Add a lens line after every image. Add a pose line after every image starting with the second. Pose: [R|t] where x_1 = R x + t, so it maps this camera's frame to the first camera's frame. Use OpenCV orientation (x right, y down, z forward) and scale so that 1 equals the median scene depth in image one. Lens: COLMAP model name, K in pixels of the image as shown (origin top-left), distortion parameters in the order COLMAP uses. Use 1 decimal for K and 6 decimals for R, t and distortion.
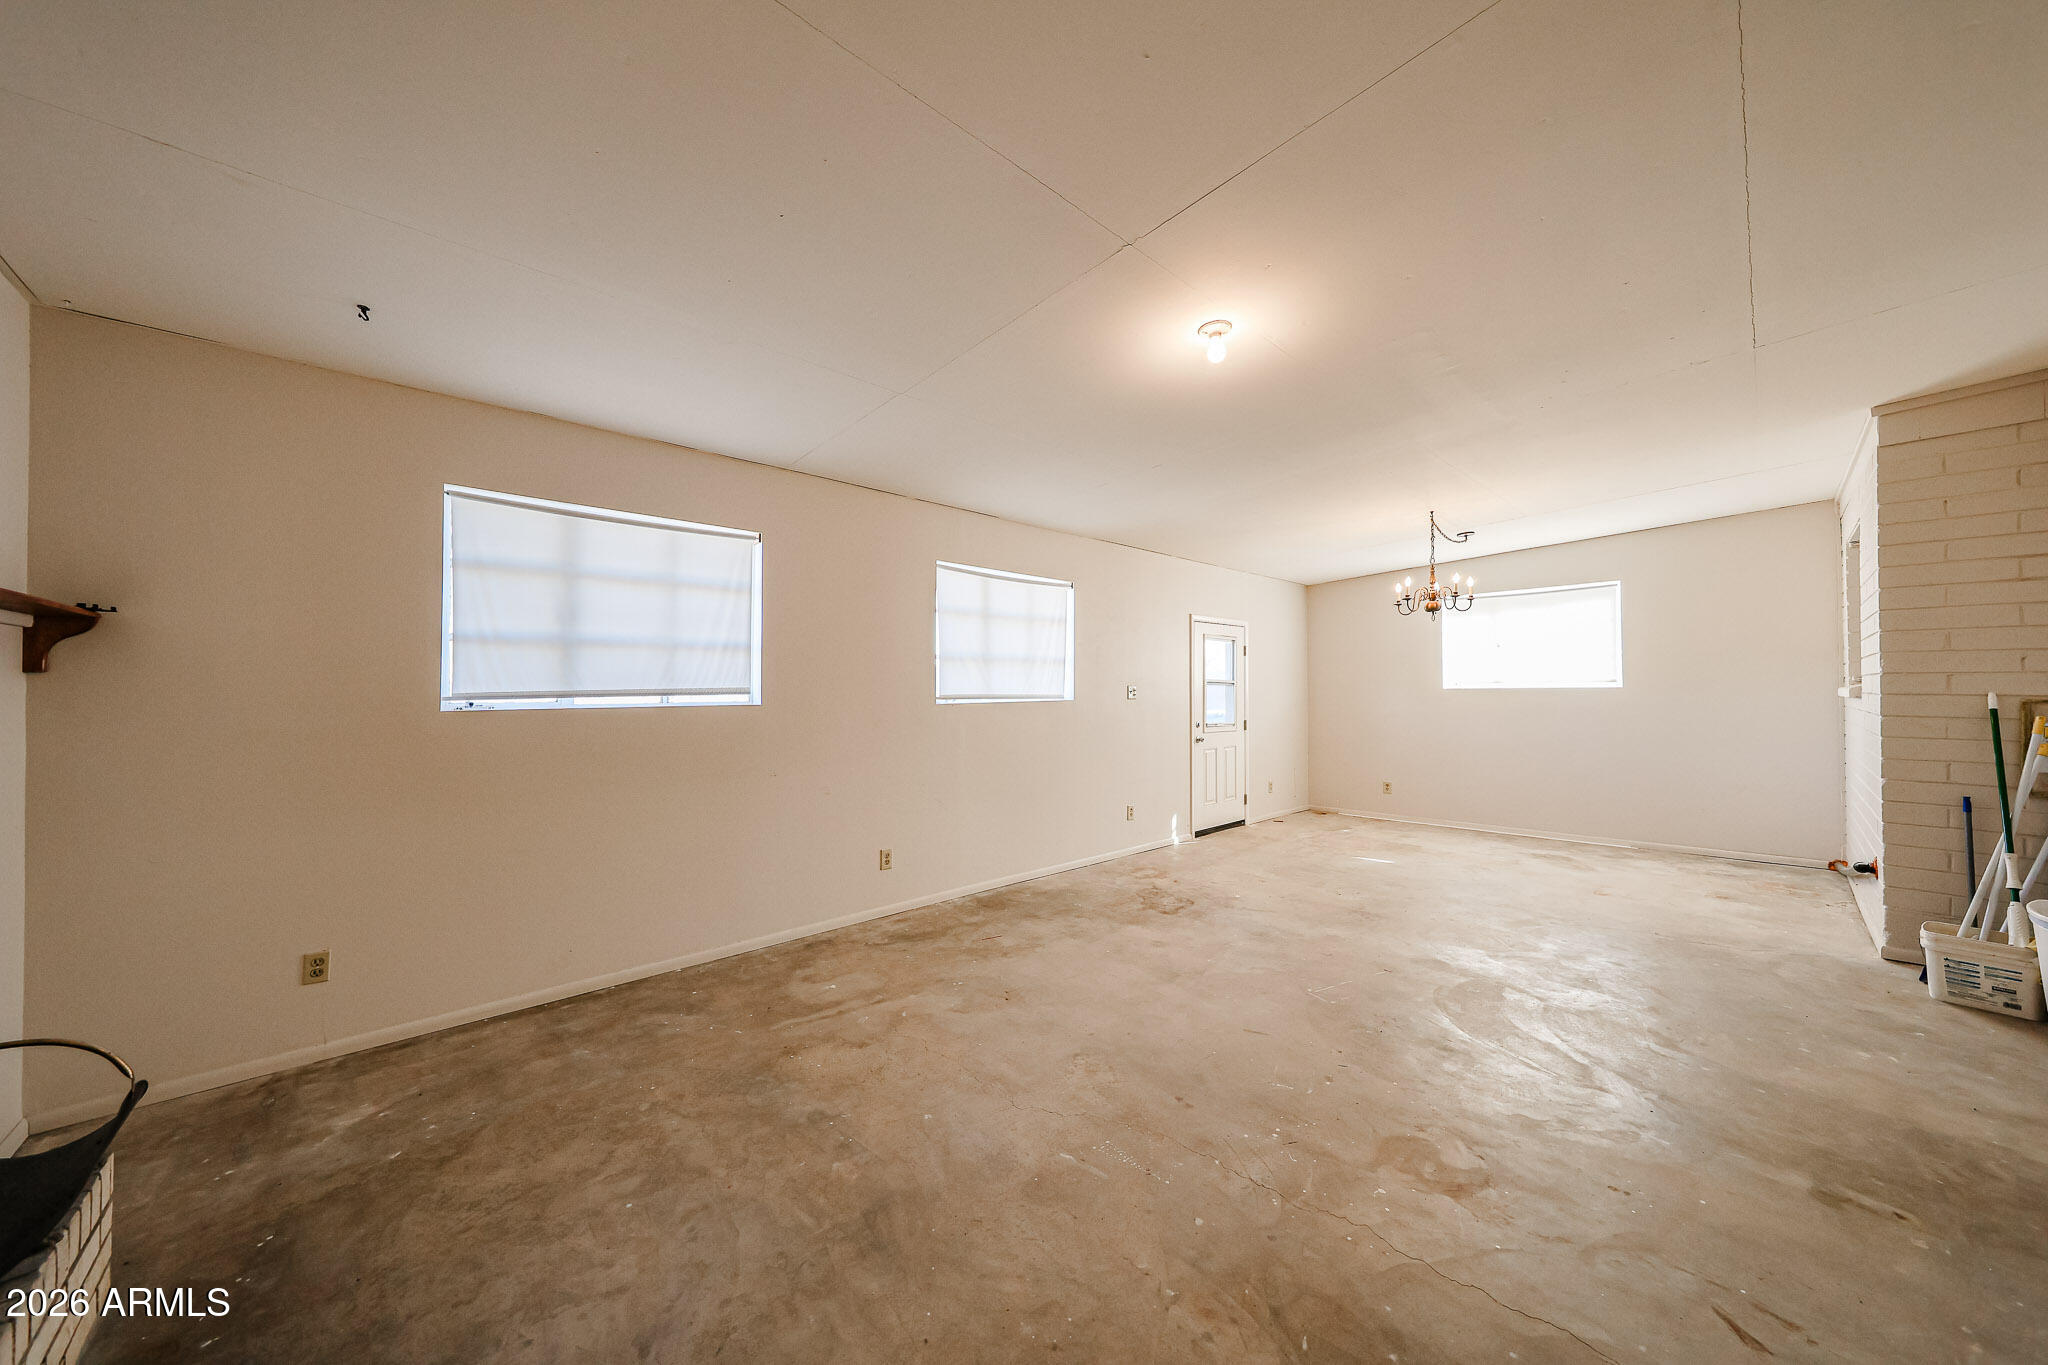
lens RADIAL K [[682.2, 0, 1017.4], [0, 682.2, 680.8], [0, 0, 1]] dist [0.004020, -0.000037]
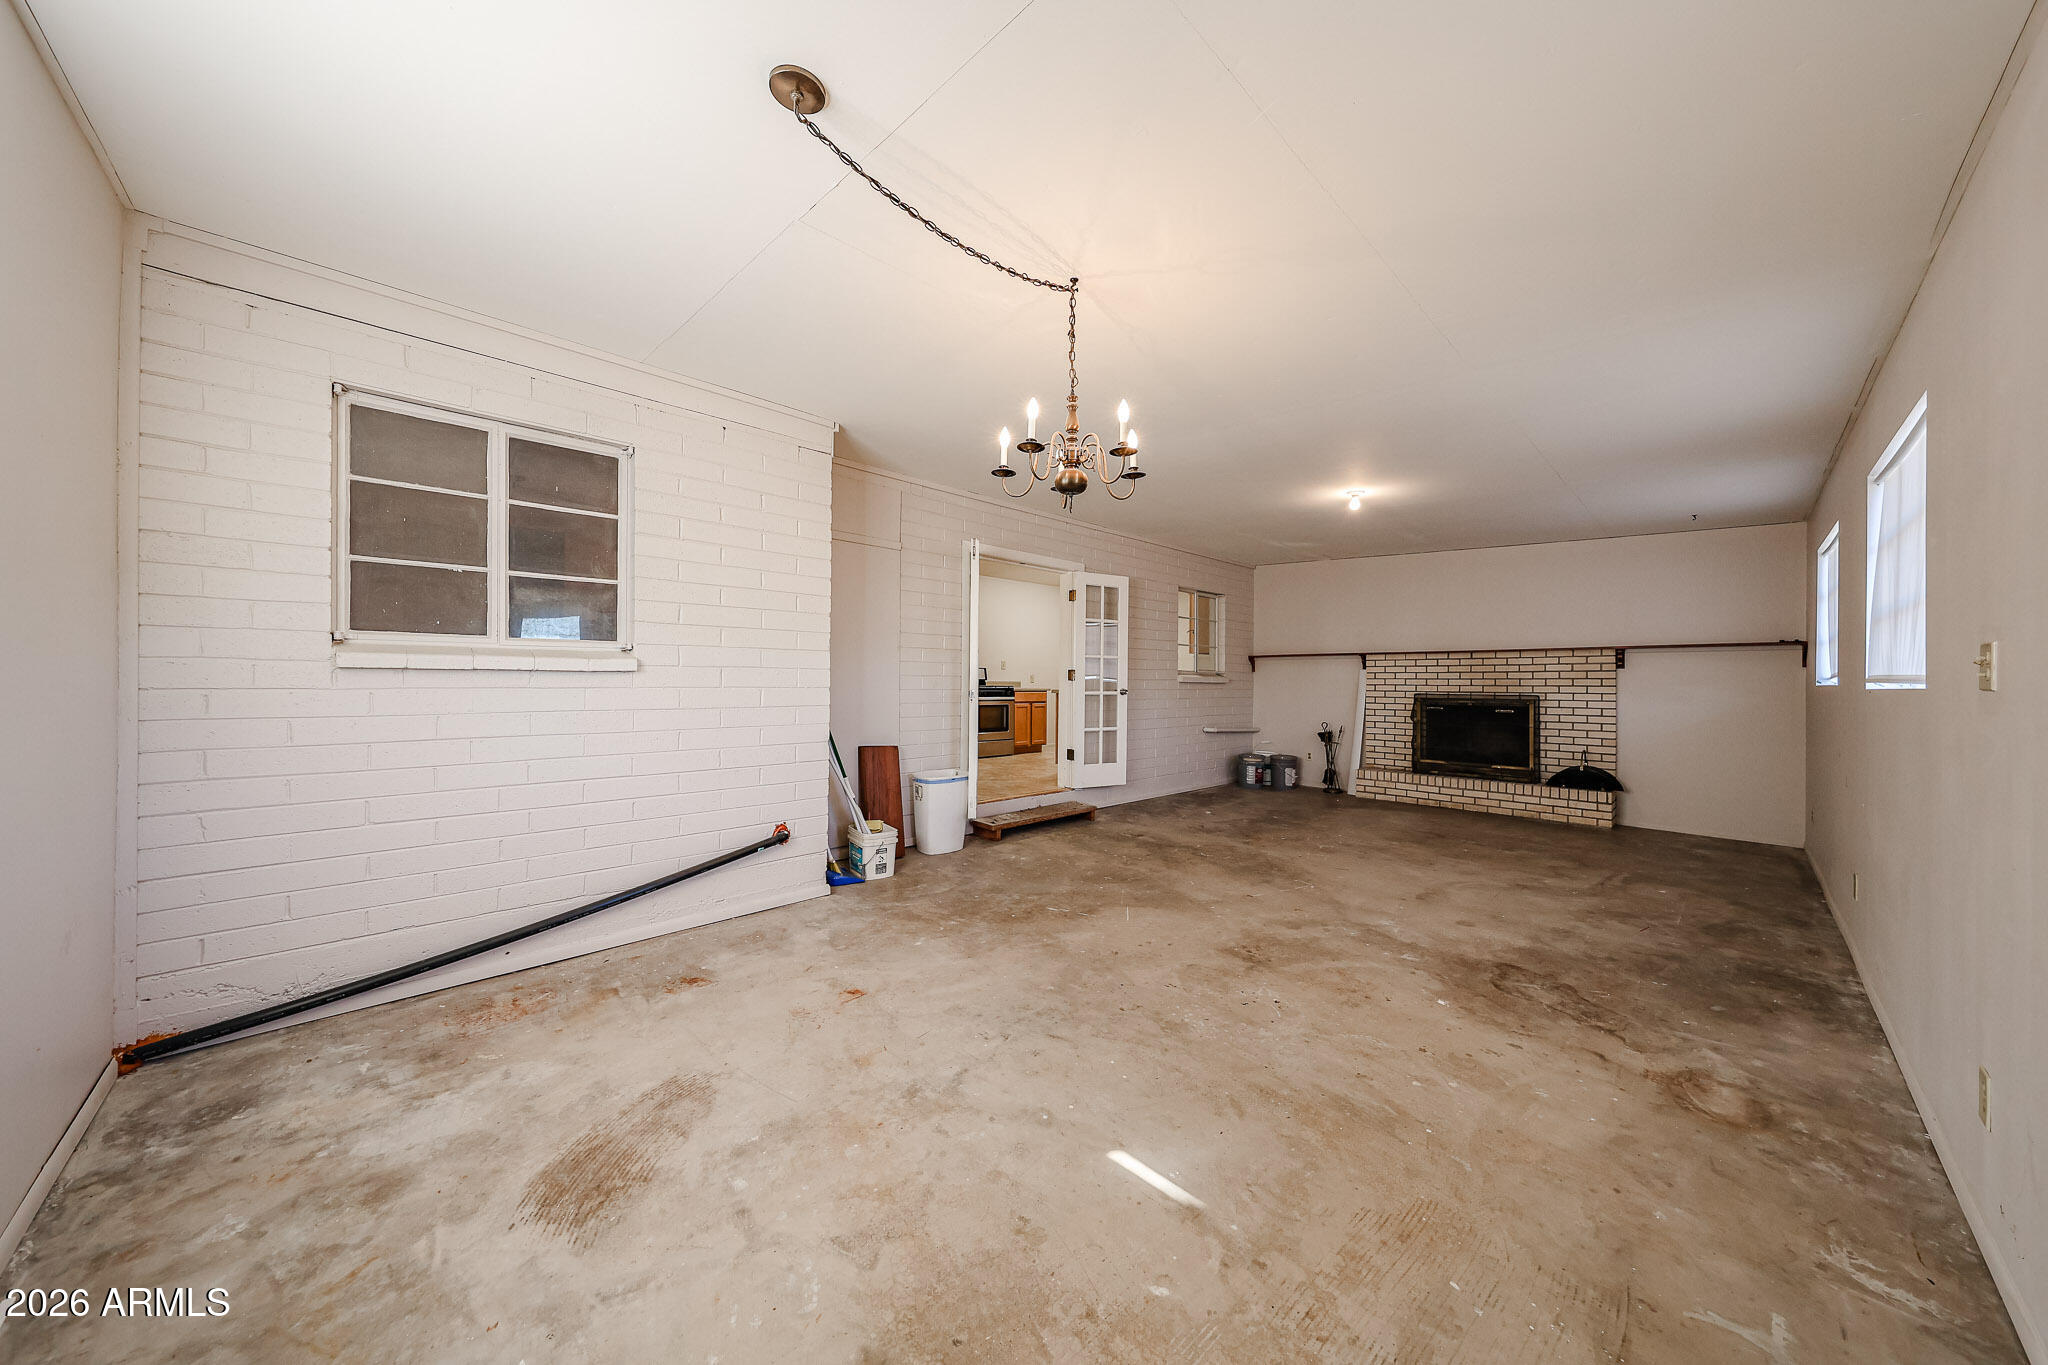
lens RADIAL K [[682.2, 0, 1029.6], [0, 682.2, 683.1], [0, 0, 1]] dist [0.004020, -0.000037]
pose [[-0.999366, -0.006062, -0.035095, 0.772161], [-0.005796, 0.999954, -0.007680, 0.039430], [0.035140, -0.007472, -0.999354, 1.733170]]
